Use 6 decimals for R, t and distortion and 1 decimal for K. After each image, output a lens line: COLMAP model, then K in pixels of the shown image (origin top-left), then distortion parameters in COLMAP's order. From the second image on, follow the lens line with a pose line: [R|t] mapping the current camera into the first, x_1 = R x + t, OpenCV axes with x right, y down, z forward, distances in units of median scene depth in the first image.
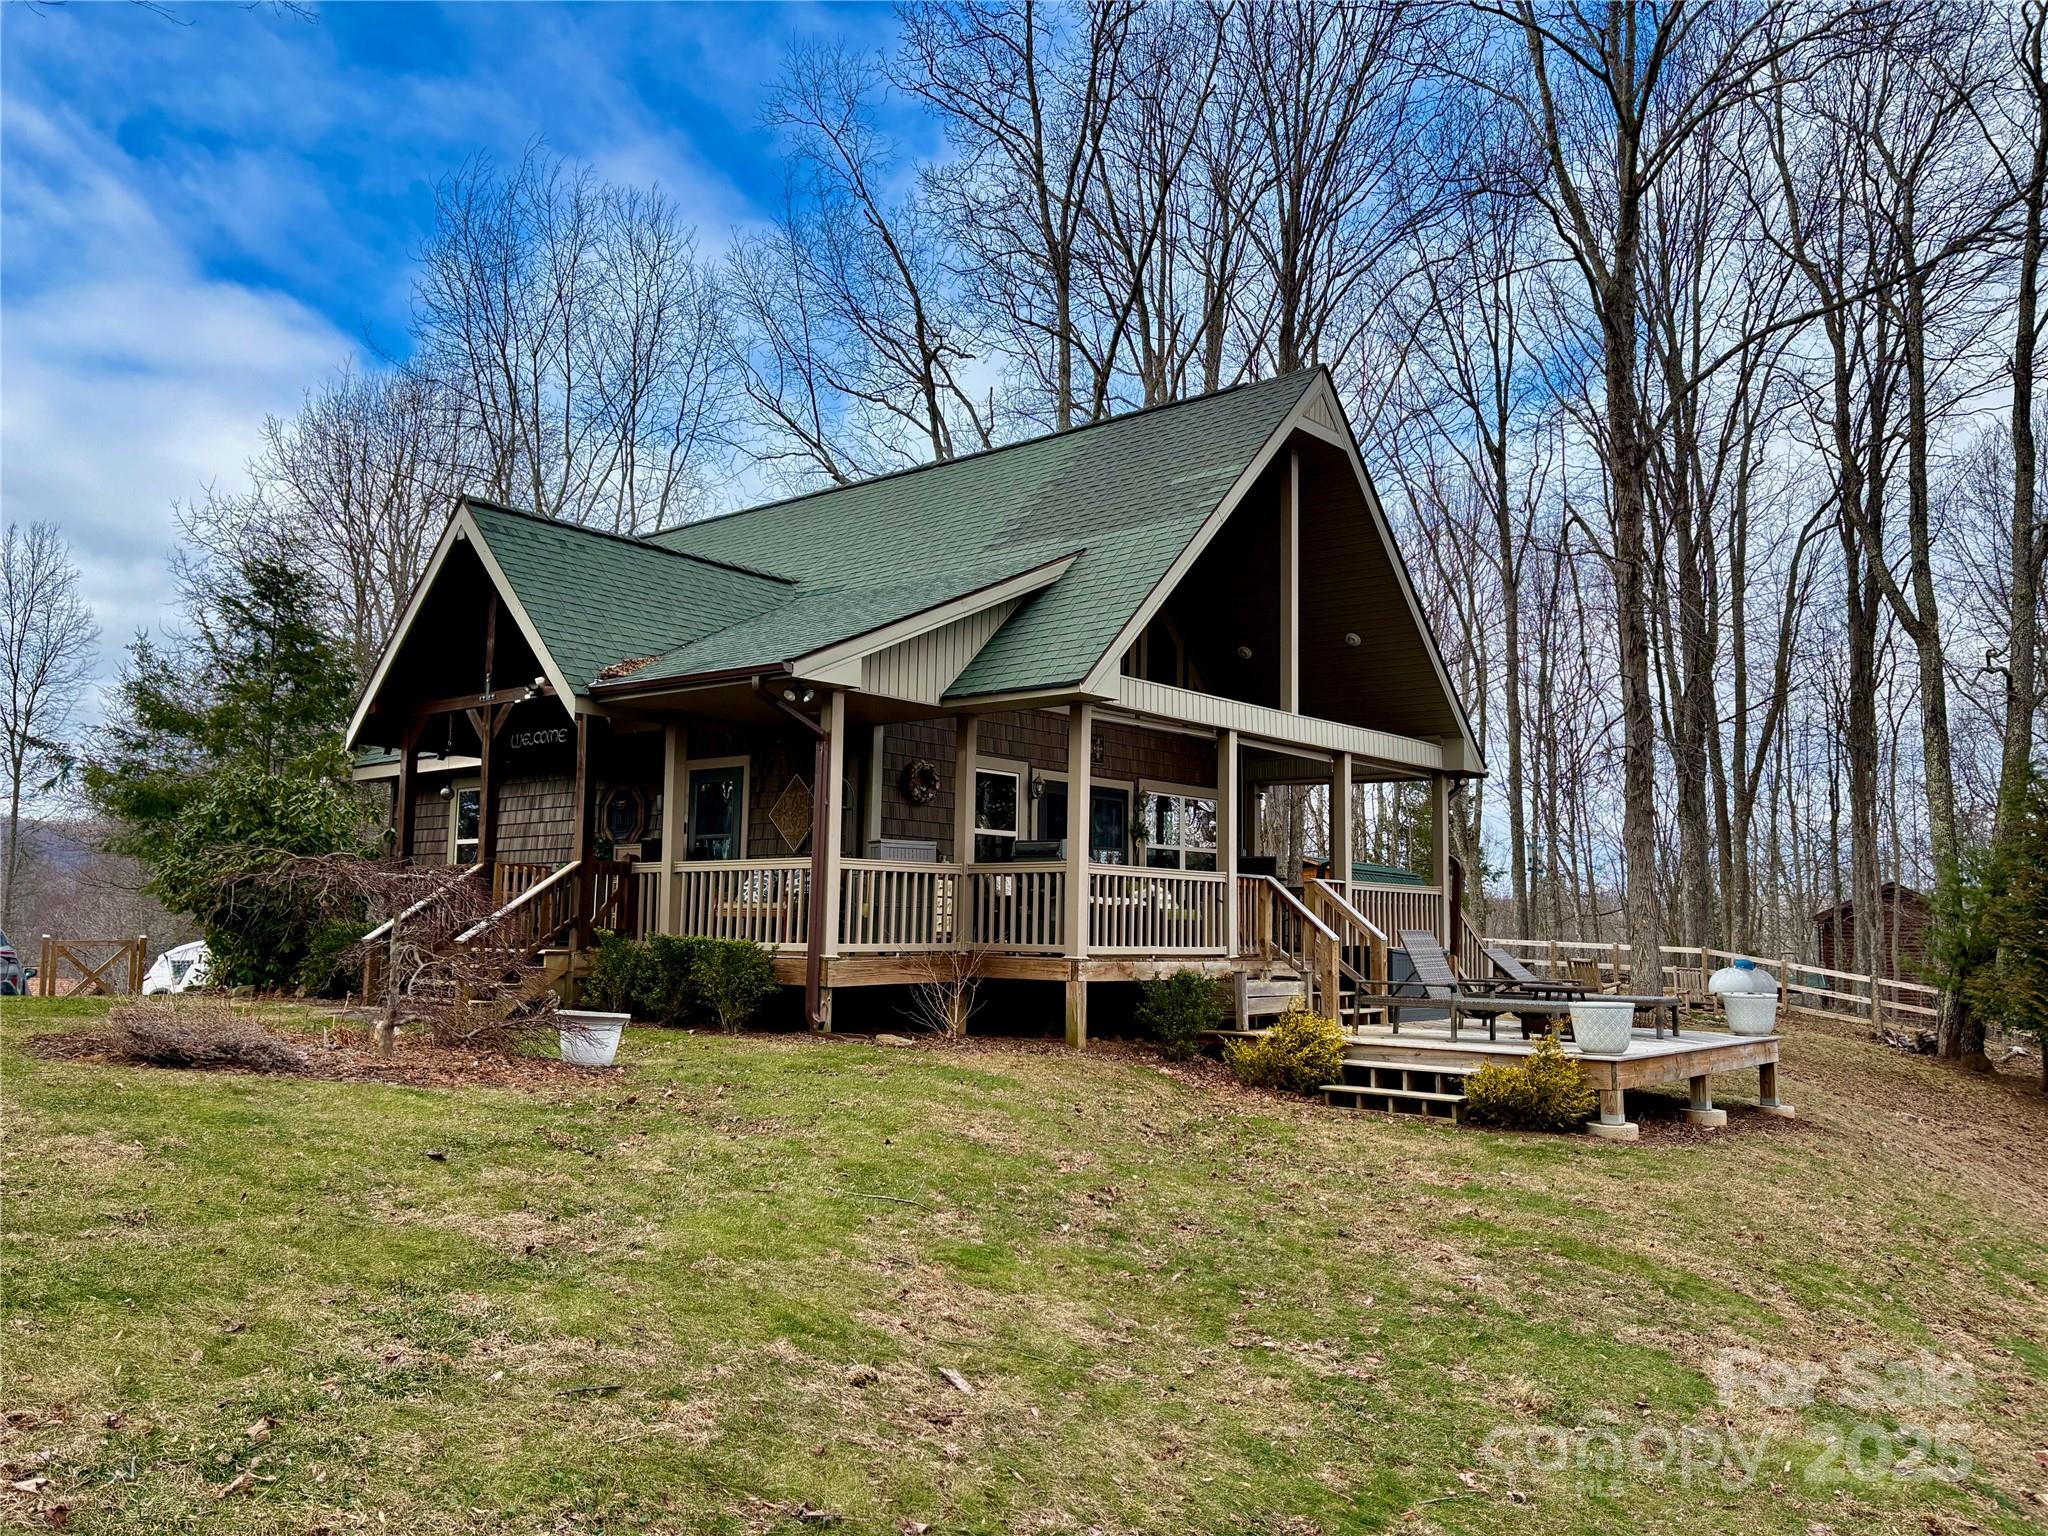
lens RADIAL K [[1547.9, 0, 1024.0], [0, 1547.9, 768.0], [0, 0, 1]] dist [0.189516, -0.224923]
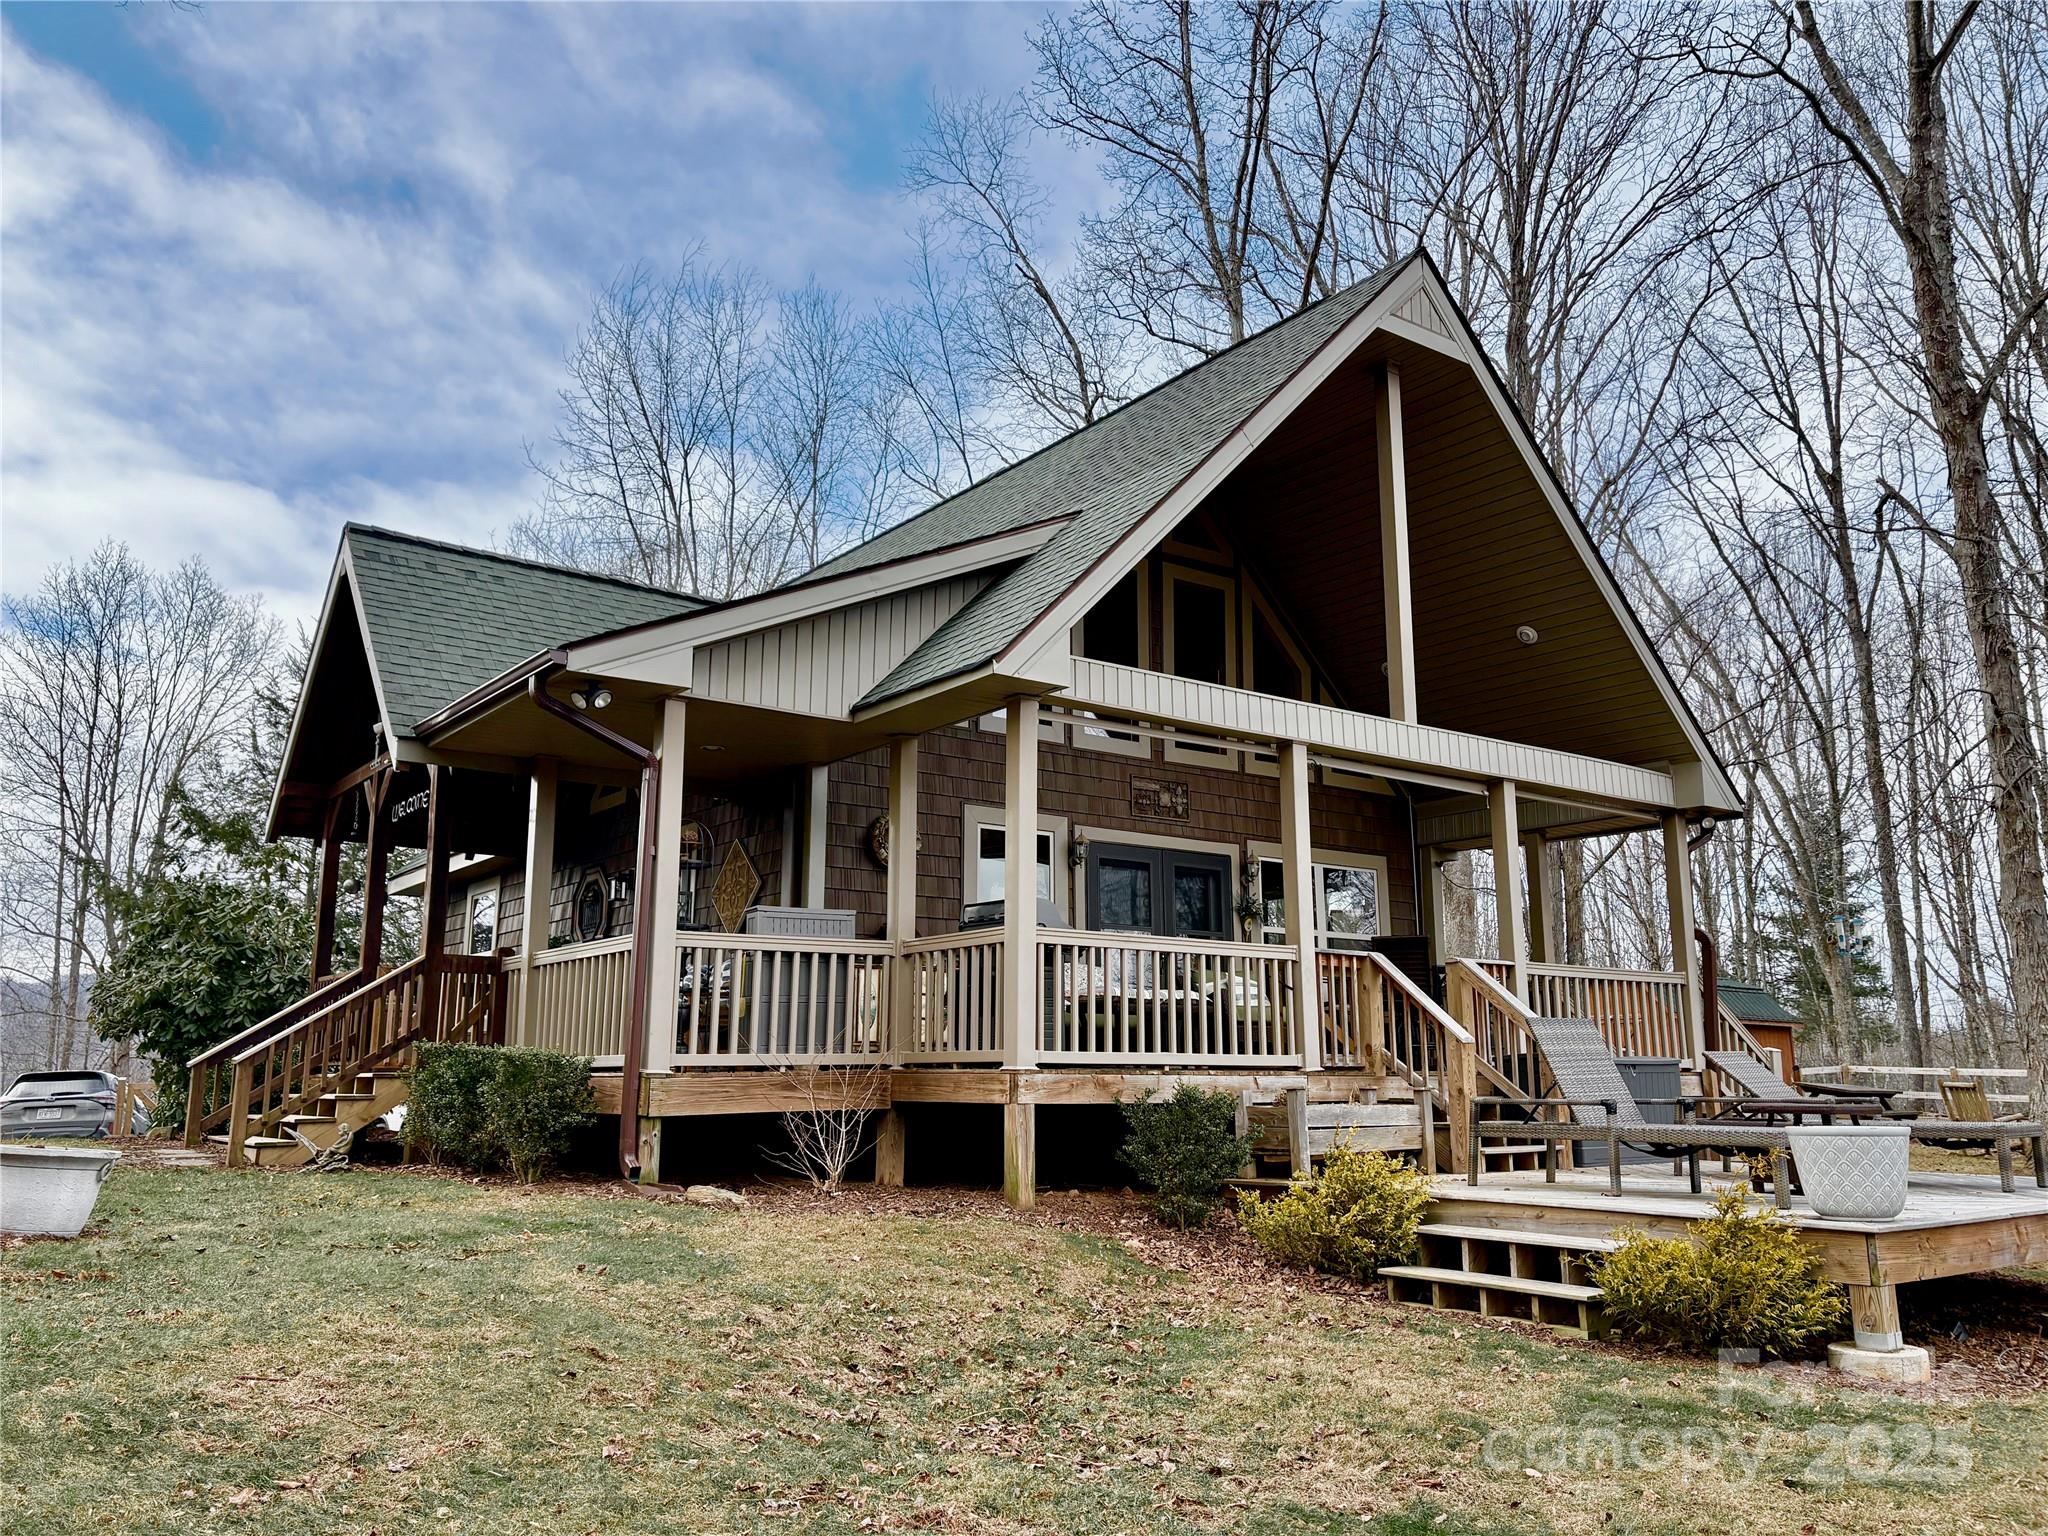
lens RADIAL K [[1545.4, 0, 1024.0], [0, 1545.4, 768.0], [0, 0, 1]] dist [0.070721, 0.001592]
pose [[0.973017, -0.059582, -0.222907, 0.190017], [0.038304, 0.994390, -0.098594, 0.057813], [0.227531, 0.087396, 0.969841, 0.330664]]
